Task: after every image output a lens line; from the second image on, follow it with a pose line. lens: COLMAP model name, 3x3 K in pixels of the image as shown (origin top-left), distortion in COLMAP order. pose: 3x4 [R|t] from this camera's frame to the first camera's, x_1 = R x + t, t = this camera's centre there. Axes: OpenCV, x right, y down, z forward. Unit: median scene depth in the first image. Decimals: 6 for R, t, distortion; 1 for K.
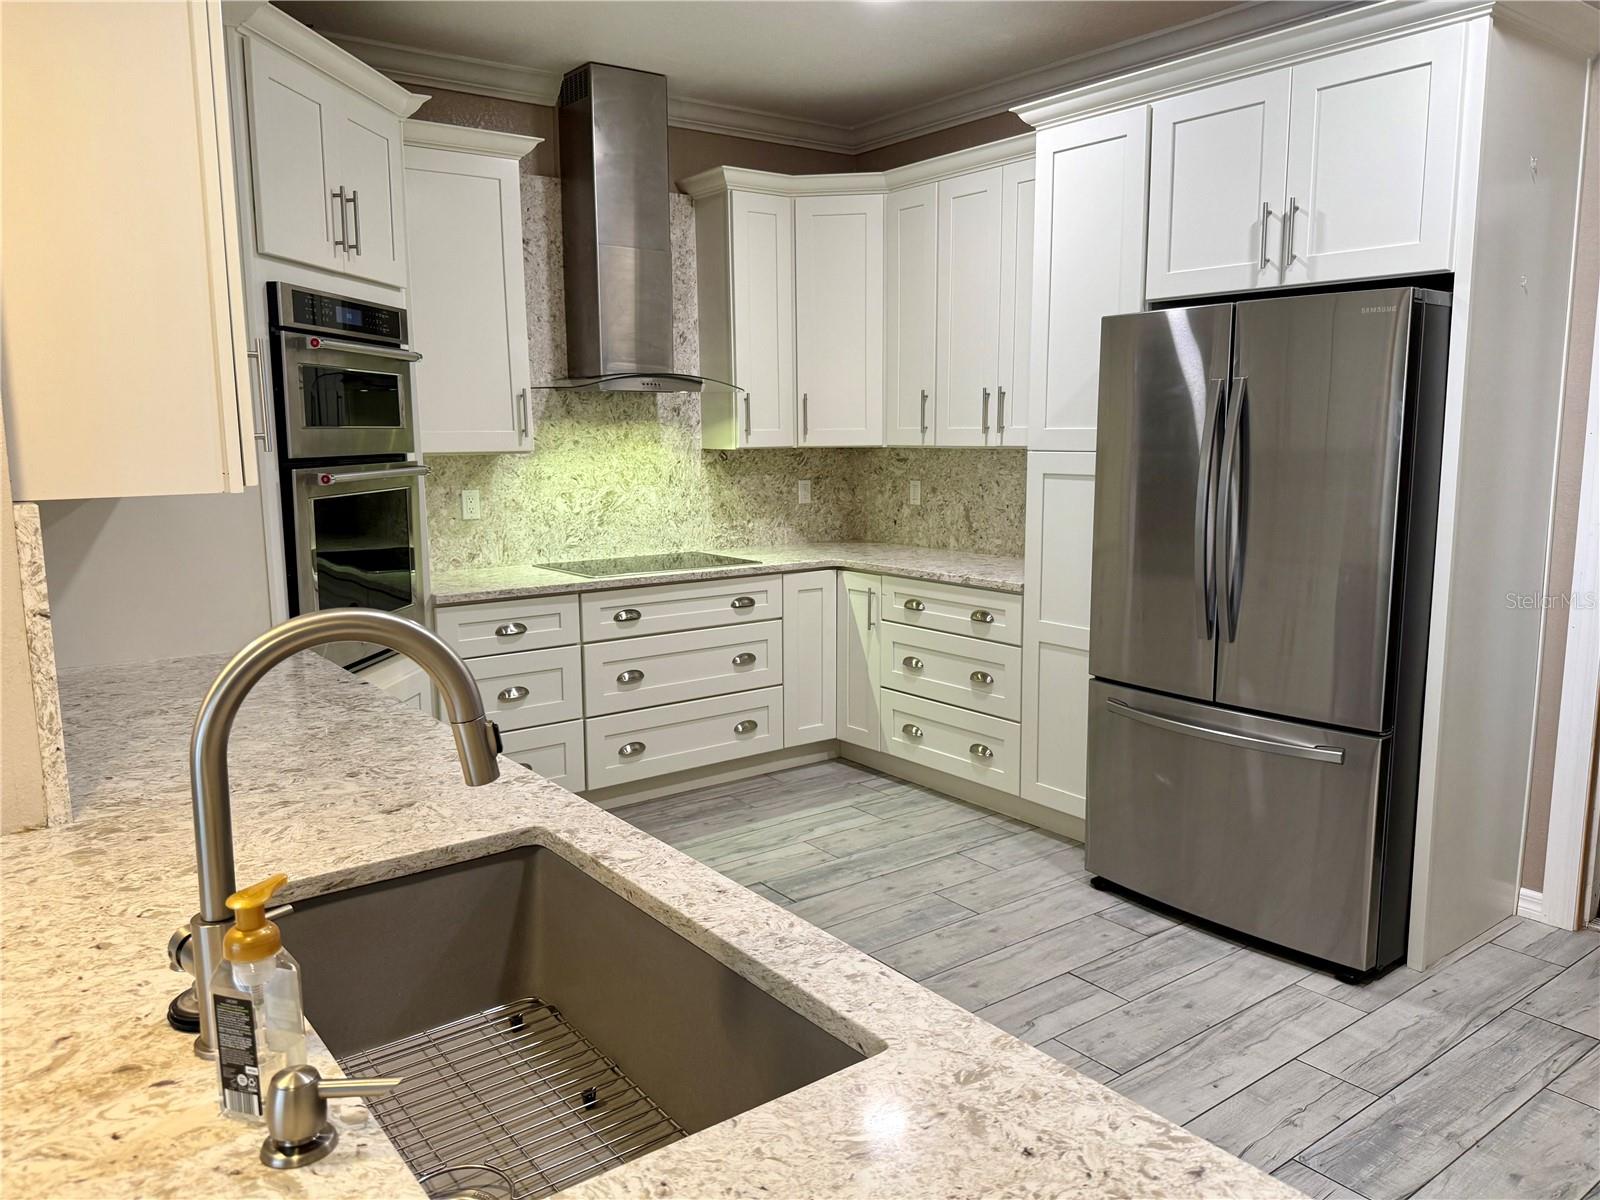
lens RADIAL K [[1182.3, 0, 797.1], [0, 1182.3, 604.2], [0, 0, 1]] dist [0.156854, -0.269656]
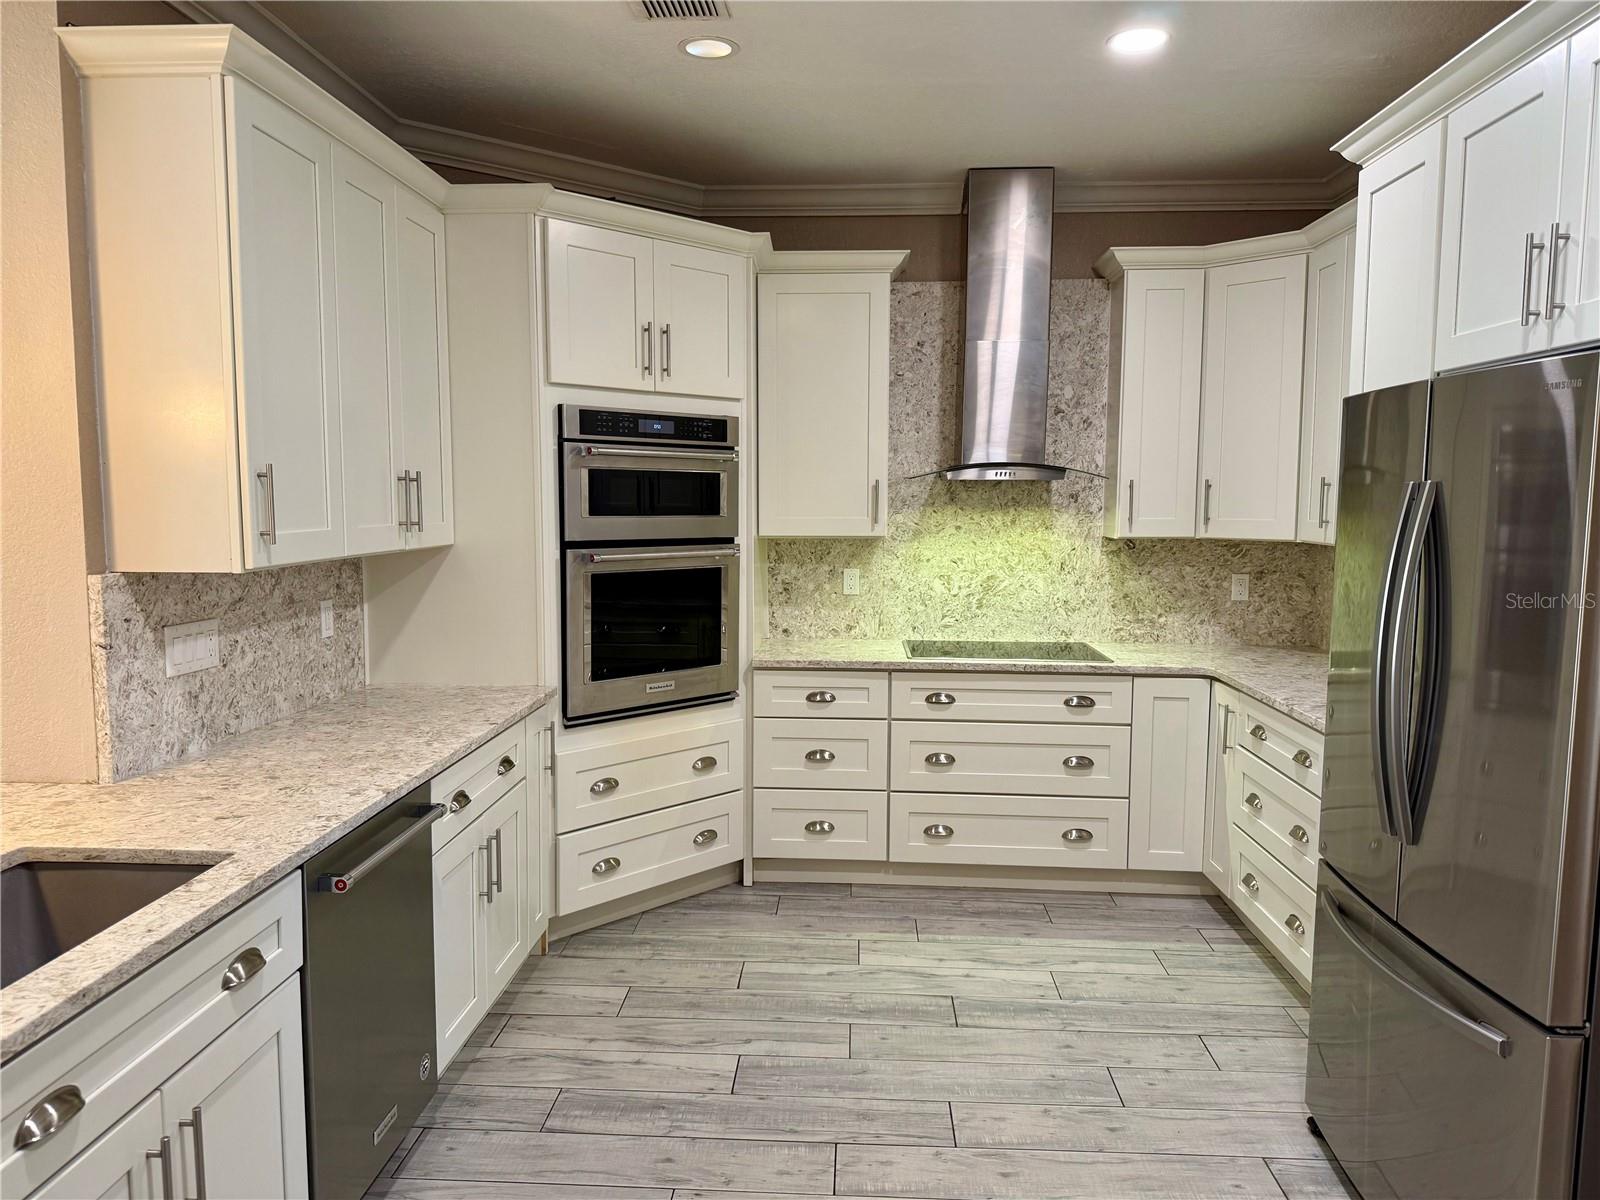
lens RADIAL K [[1134.1, 0, 800.0], [0, 1134.1, 600.0], [0, 0, 1]] dist [0.148804, -0.265135]
pose [[0.760666, 0.072705, -0.645059, 0.368276], [-0.106927, 0.994168, -0.014038, -0.045547], [0.640276, 0.079652, 0.764004, 0.159714]]
